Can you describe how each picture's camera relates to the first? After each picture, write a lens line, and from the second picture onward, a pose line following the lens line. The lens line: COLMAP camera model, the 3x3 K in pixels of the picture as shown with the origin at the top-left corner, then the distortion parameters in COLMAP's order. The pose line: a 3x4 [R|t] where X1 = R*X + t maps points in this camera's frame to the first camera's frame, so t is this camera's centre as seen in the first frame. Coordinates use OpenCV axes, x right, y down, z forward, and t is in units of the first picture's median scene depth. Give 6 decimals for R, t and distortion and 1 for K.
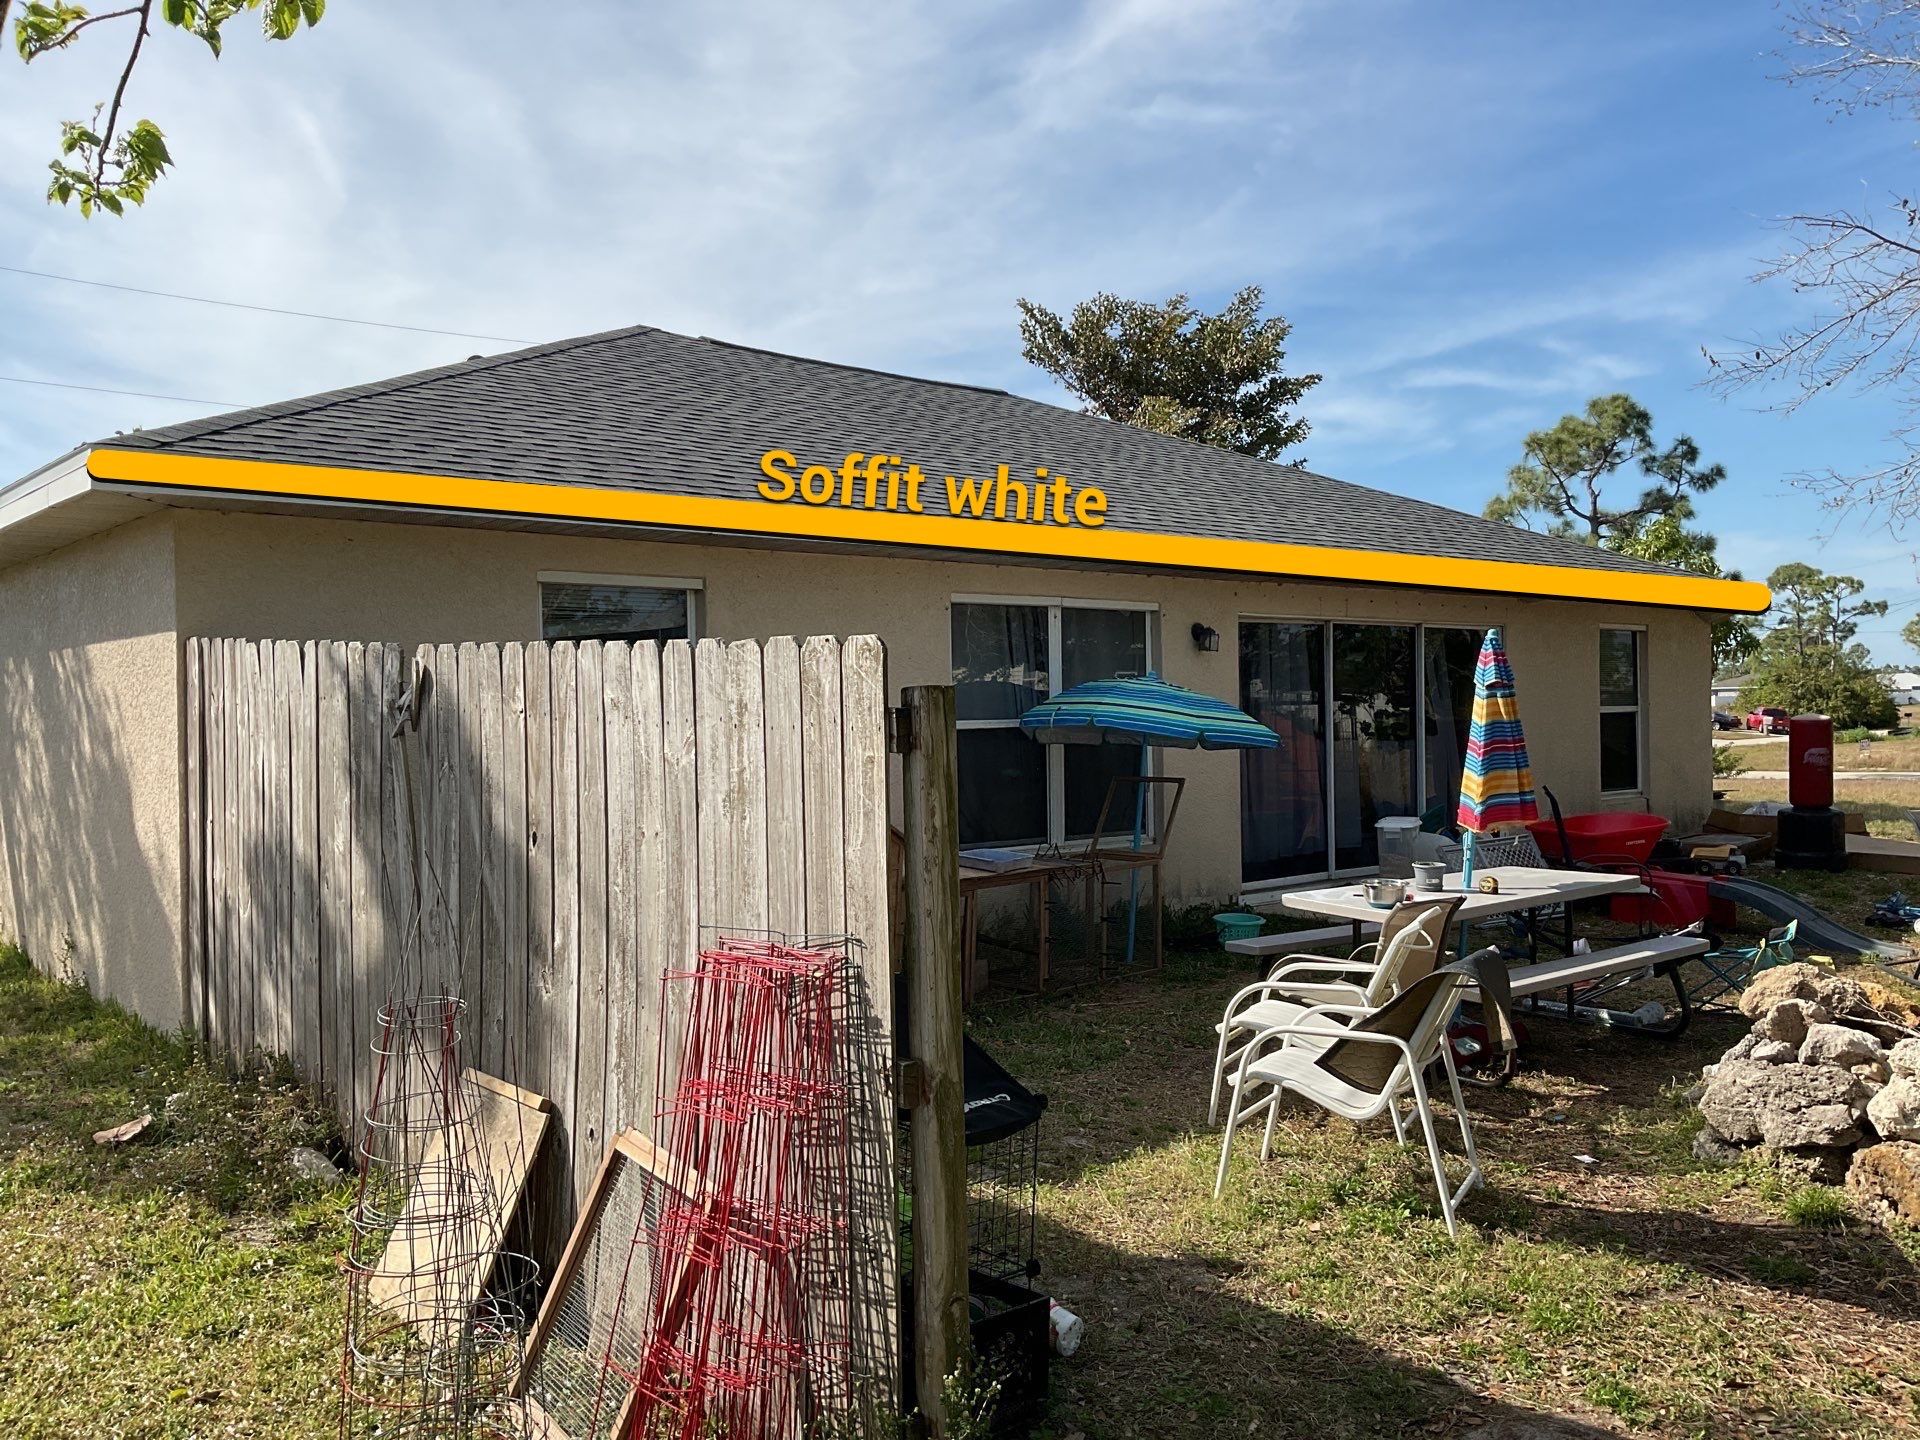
lens RADIAL K [[1665.1, 0, 961.8], [0, 1665.1, 715.9], [0, 0, 1]] dist [0.086462, -0.161621]
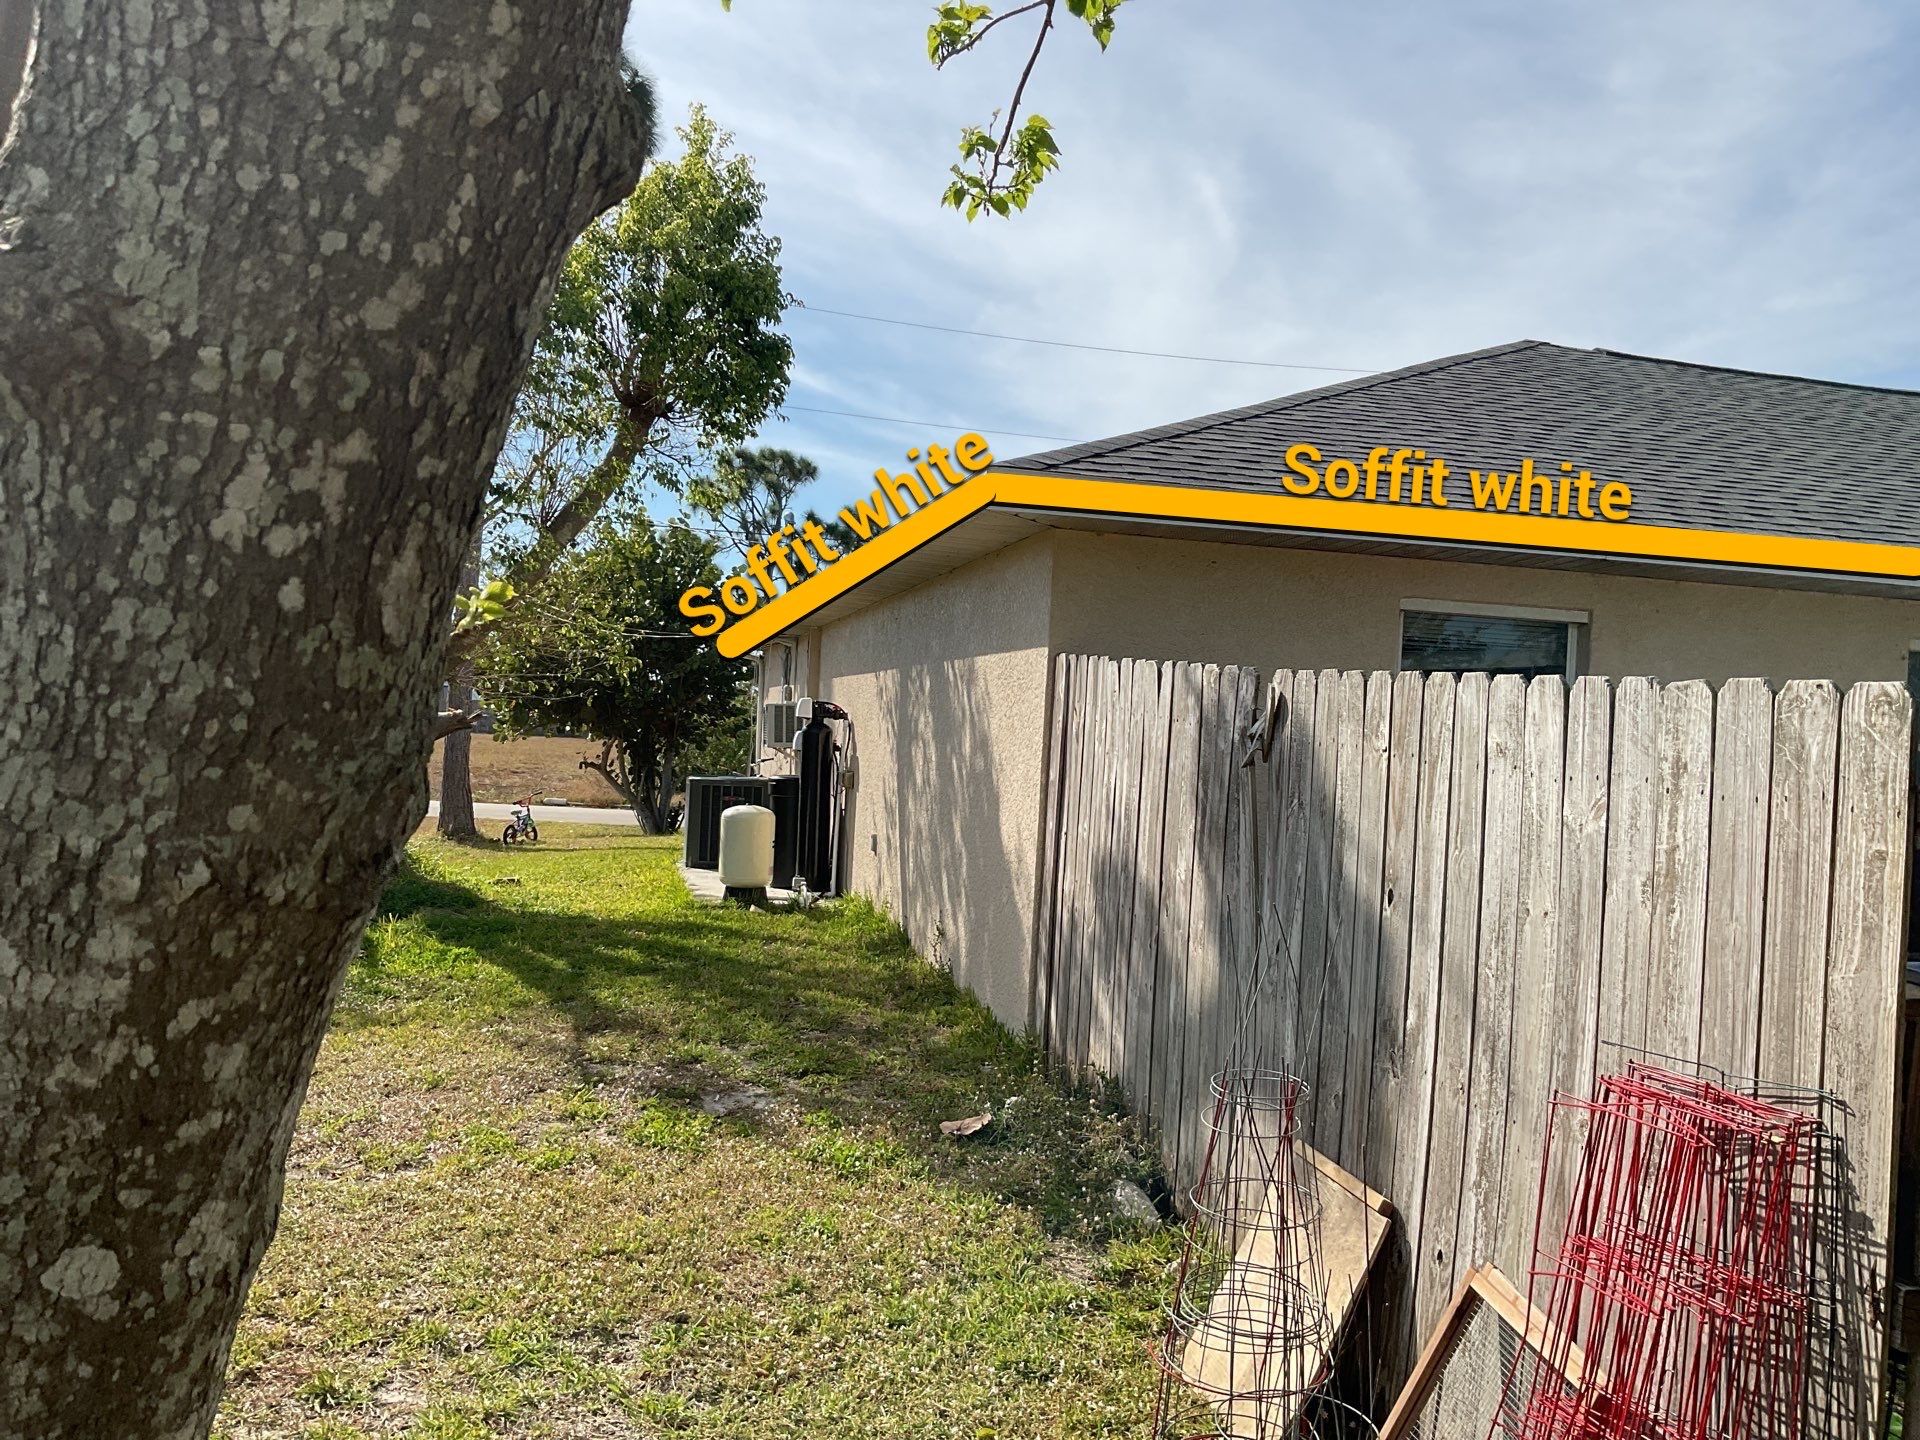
lens RADIAL K [[1661.4, 0, 938.8], [0, 1661.4, 711.9], [0, 0, 1]] dist [0.078456, -0.140578]
pose [[0.872691, 0.060108, -0.484559, -0.042408], [-0.070636, 0.997496, -0.003480, -0.002984], [0.483136, 0.037264, 0.874752, 0.115402]]
